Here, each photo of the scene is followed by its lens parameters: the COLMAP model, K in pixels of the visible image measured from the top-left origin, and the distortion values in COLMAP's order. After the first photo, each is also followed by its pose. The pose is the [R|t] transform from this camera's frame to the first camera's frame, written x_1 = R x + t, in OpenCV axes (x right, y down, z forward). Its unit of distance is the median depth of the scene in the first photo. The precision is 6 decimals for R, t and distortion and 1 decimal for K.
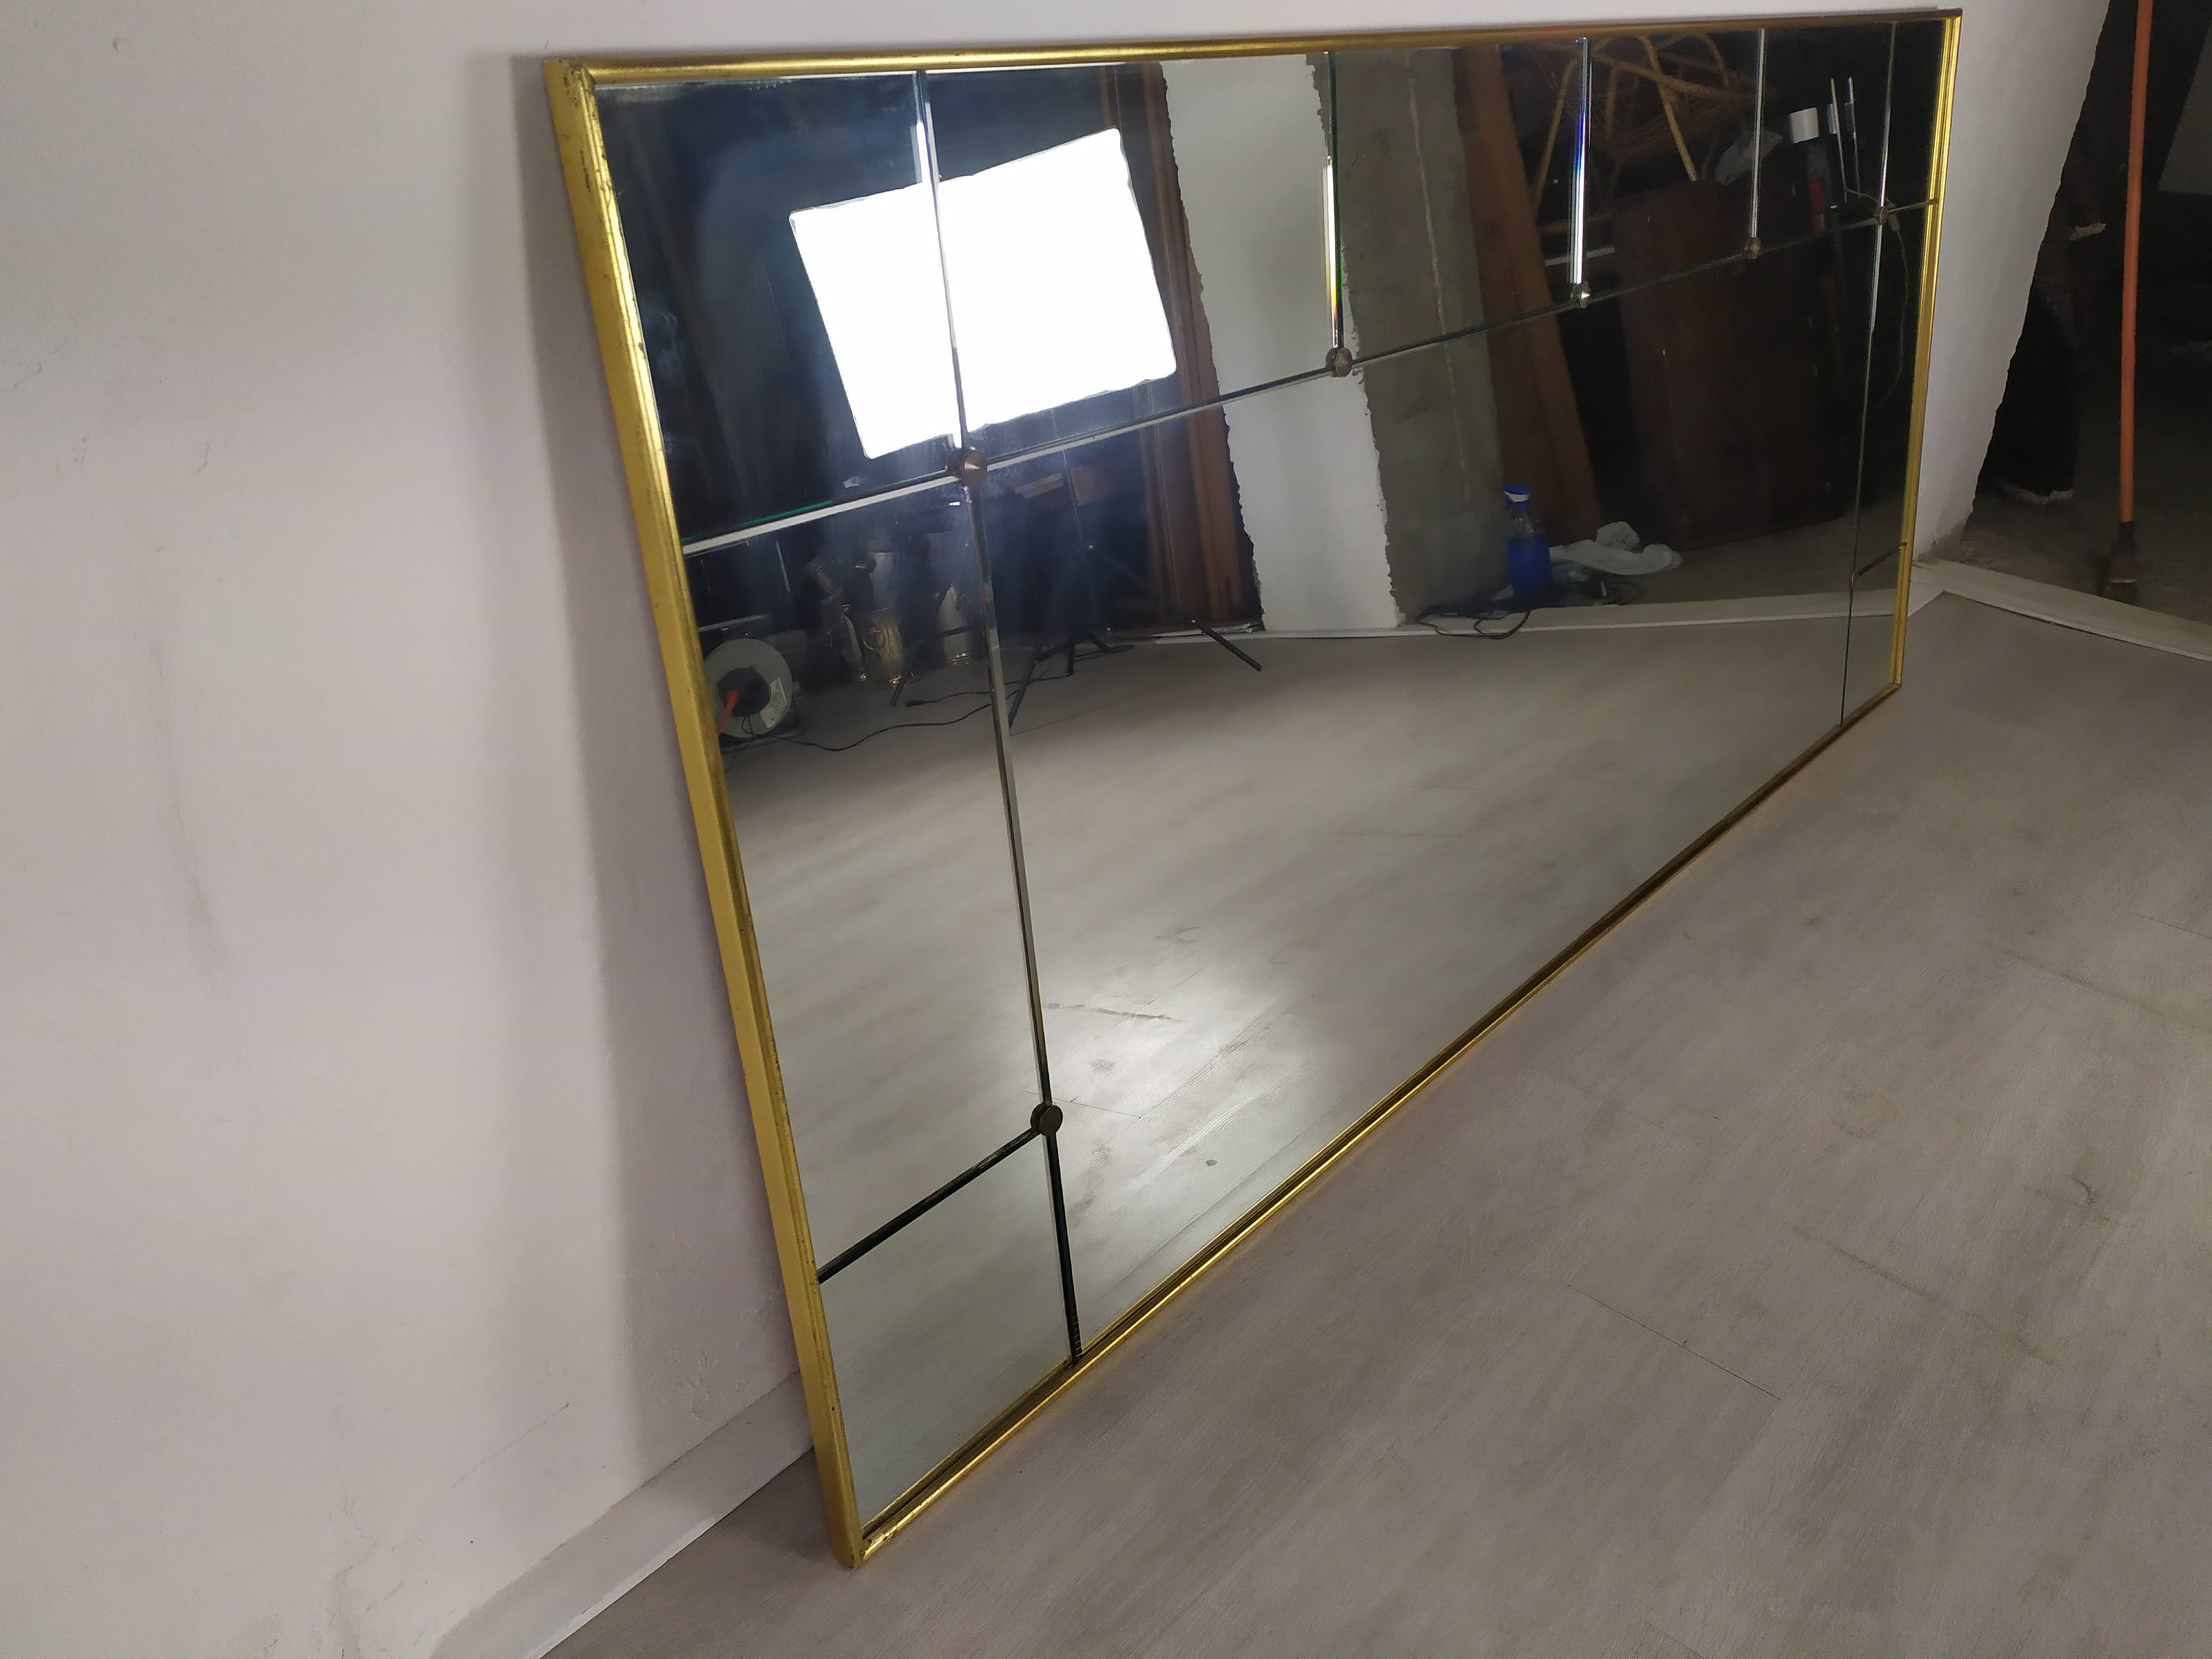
lens RADIAL K [[1609.9, 0, 1105.9], [0, 1609.9, 884.9], [0, 0, 1]] dist [0.054678, -0.050202]
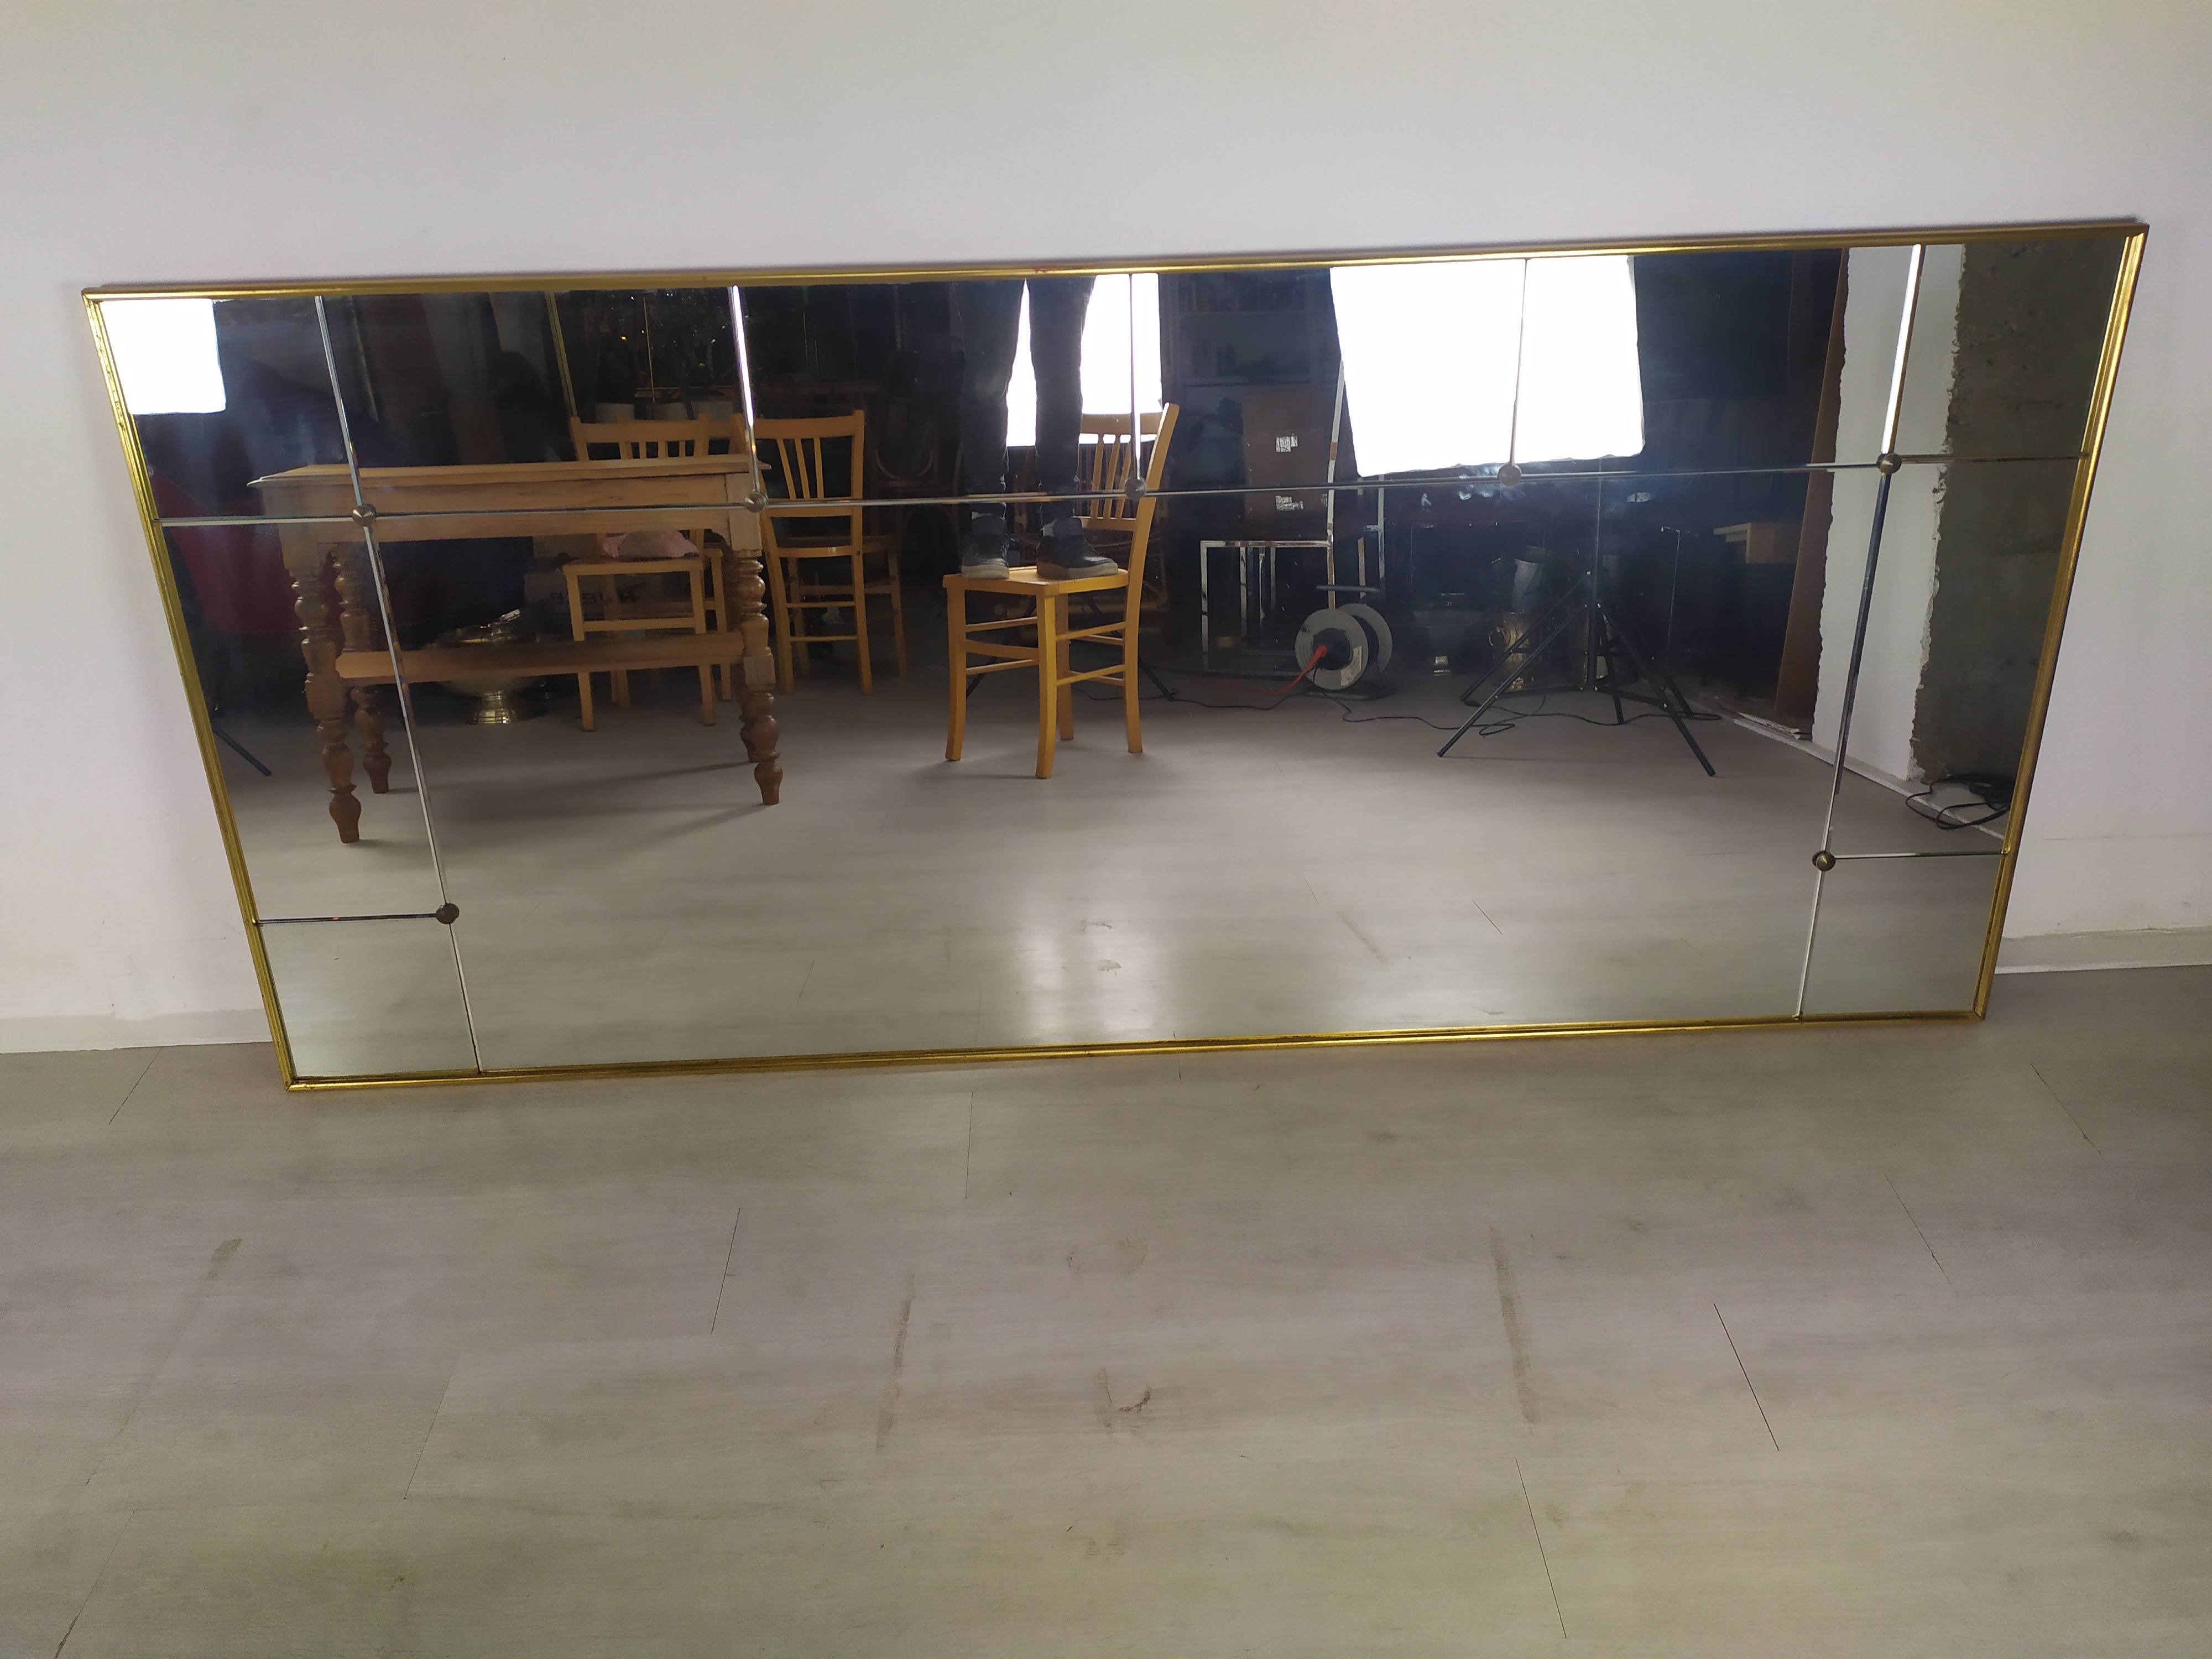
lens RADIAL K [[1609.9, 0, 1114.7], [0, 1609.9, 837.2], [0, 0, 1]] dist [0.054678, -0.050202]
pose [[0.679843, 0.348889, -0.645051, 0.467682], [-0.329472, 0.931126, 0.156375, -0.128369], [0.655181, 0.106216, 0.747968, 0.068356]]
